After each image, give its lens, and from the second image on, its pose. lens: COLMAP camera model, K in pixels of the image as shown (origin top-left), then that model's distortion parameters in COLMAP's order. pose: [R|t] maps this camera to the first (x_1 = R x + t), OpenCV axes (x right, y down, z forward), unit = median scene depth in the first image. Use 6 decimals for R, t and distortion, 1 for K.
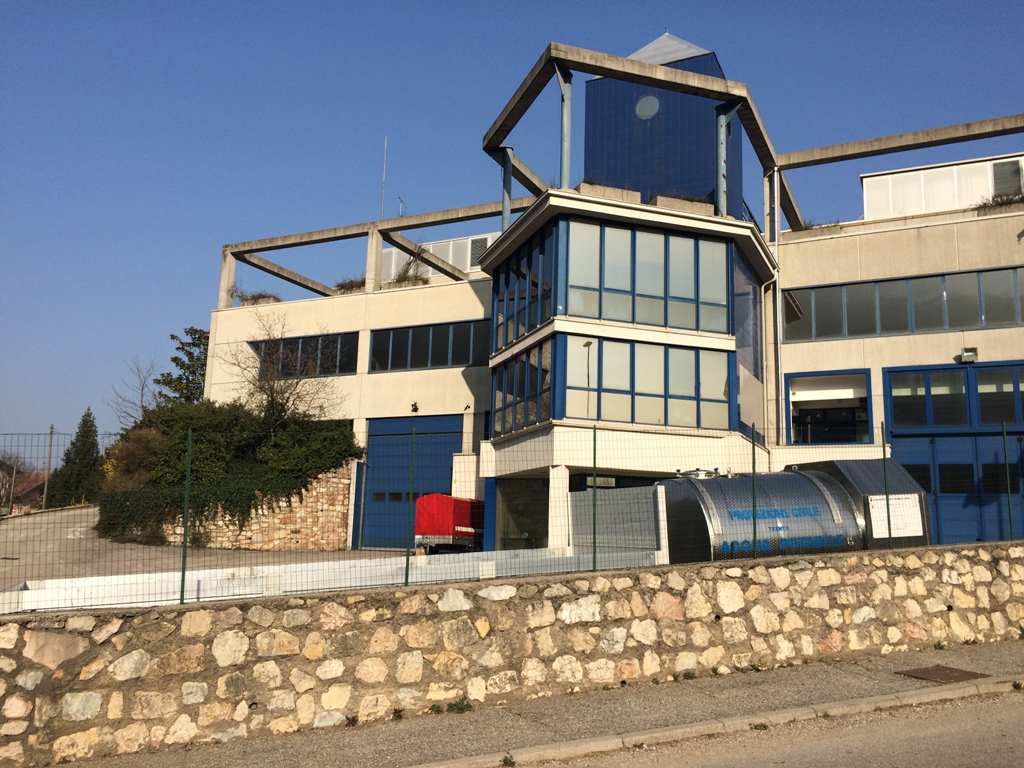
lens RADIAL K [[875.8, 0, 512.0], [0, 875.8, 384.0], [0, 0, 1]] dist [-0.001107, -0.004998]
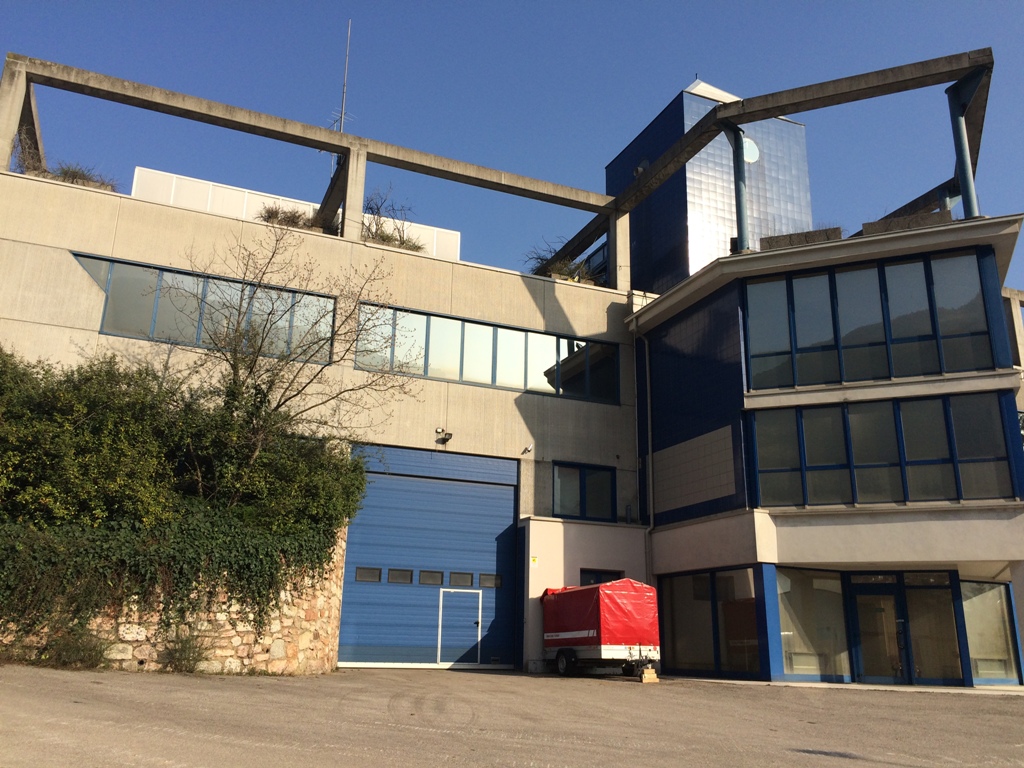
lens RADIAL K [[875.8, 0, 512.0], [0, 875.8, 384.0], [0, 0, 1]] dist [-0.001107, -0.004998]
pose [[0.661744, 0.210305, 0.719629, -0.590886], [-0.140921, 0.977634, -0.156120, 0.088130], [-0.736367, 0.001900, 0.676580, 0.568220]]
